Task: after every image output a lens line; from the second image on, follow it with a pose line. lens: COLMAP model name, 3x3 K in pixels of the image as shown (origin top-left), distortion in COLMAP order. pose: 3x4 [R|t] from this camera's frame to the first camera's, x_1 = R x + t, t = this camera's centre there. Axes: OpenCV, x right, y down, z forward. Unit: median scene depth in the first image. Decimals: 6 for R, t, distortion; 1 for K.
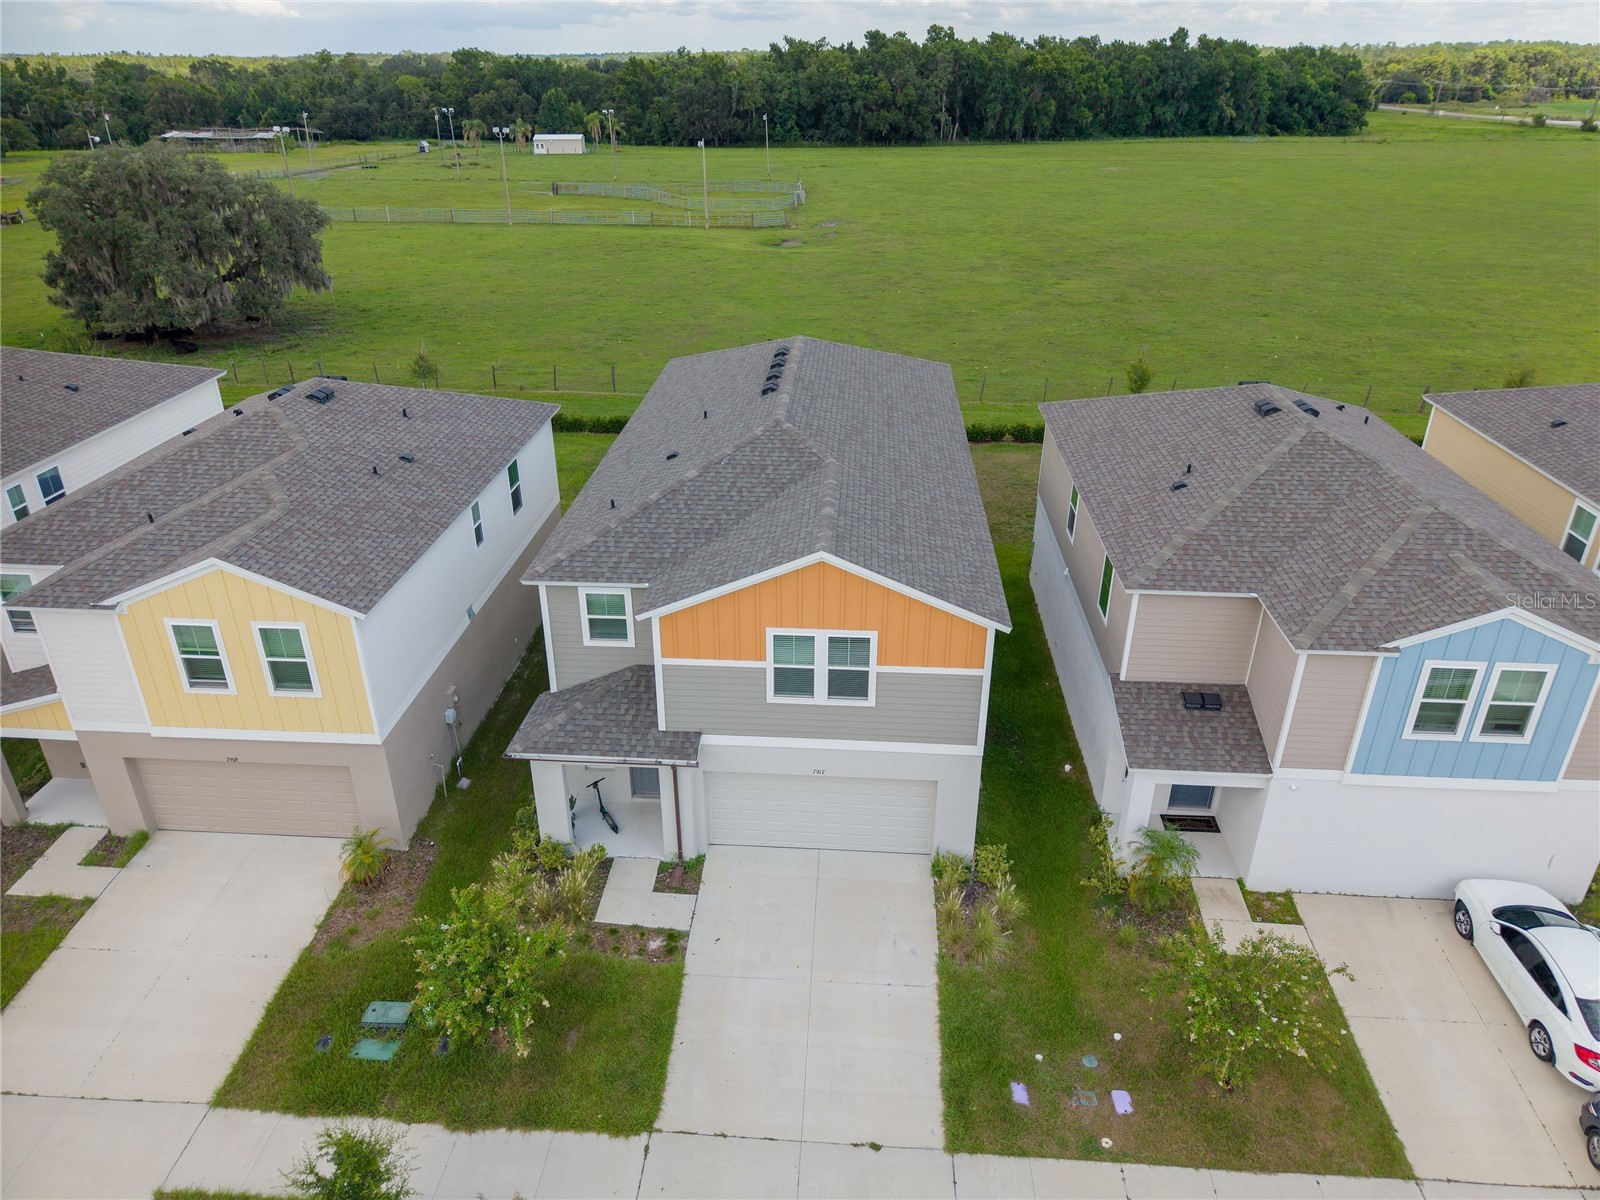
lens RADIAL K [[1084.6, 0, 793.9], [0, 1084.6, 588.5], [0, 0, 1]] dist [0.010729, -0.023227]
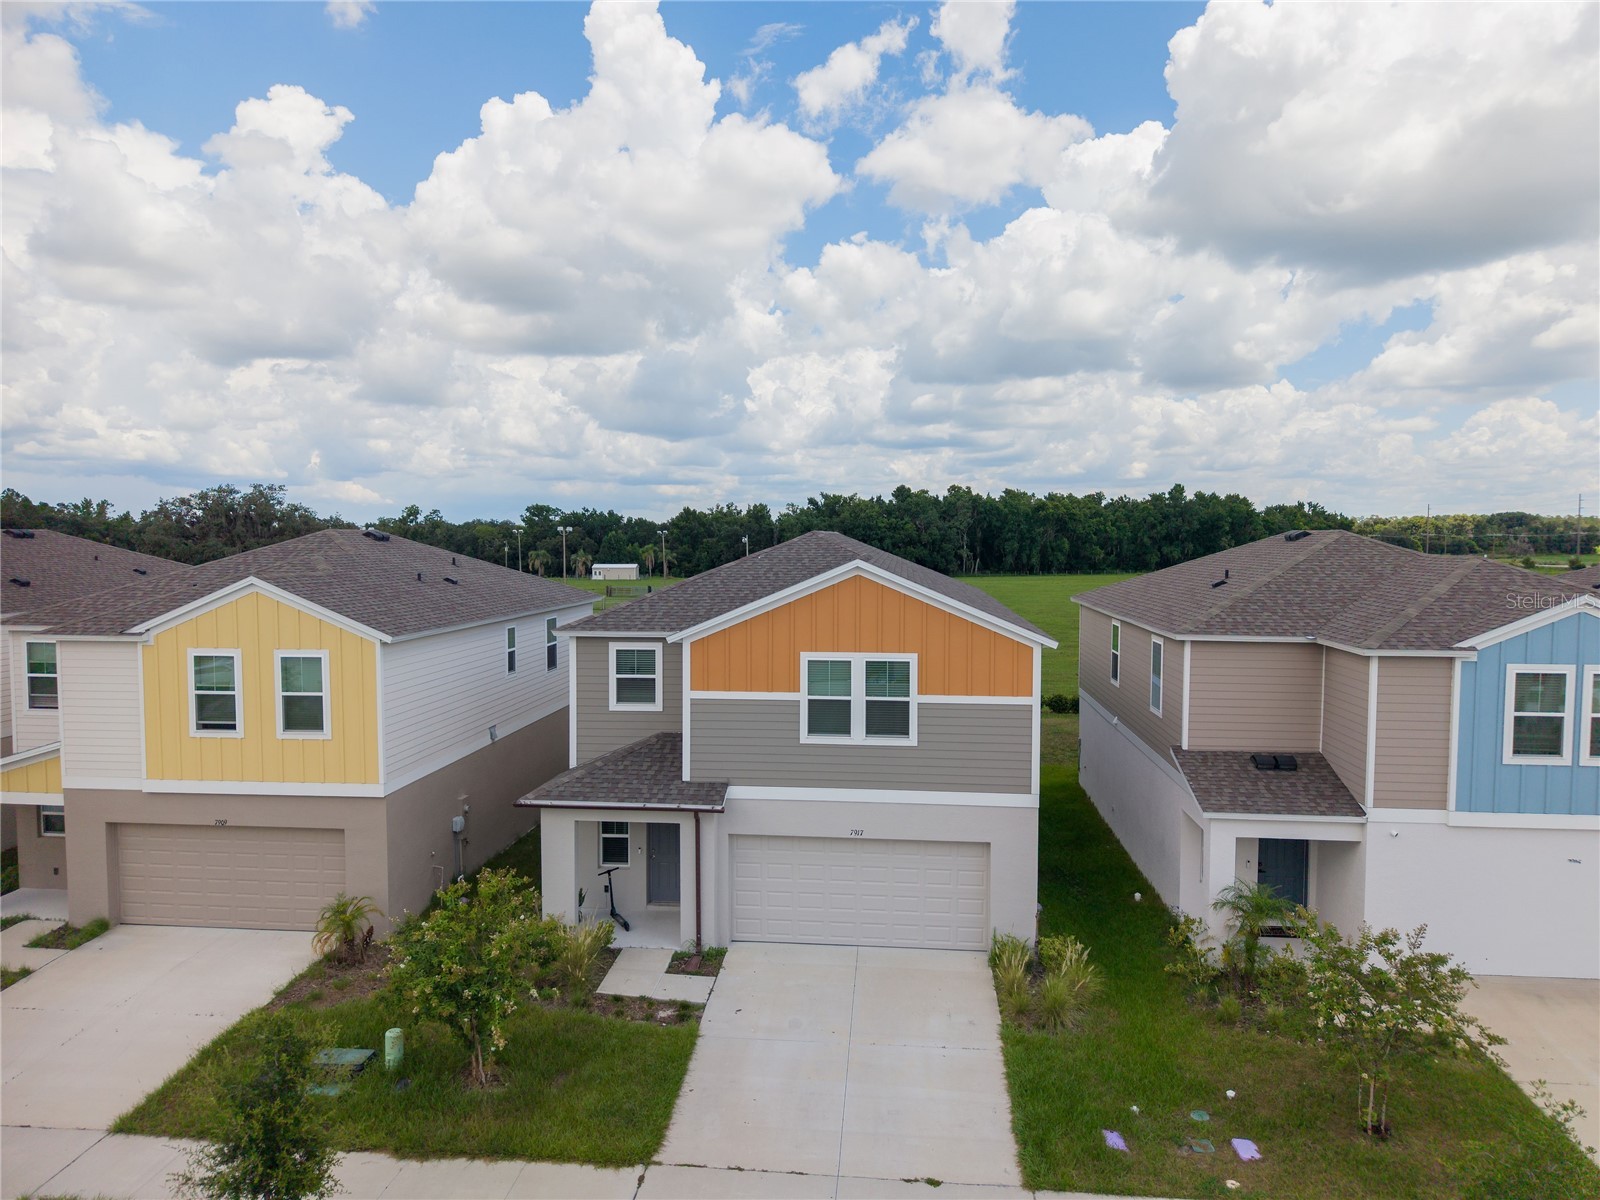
lens RADIAL K [[1084.6, 0, 792.4], [0, 1084.6, 583.2], [0, 0, 1]] dist [0.010729, -0.023227]
pose [[0.999438, 0.003094, -0.033385, -0.001076], [-0.016126, 0.917347, -0.397761, 0.344341], [0.029395, 0.398076, 0.916881, 0.089459]]
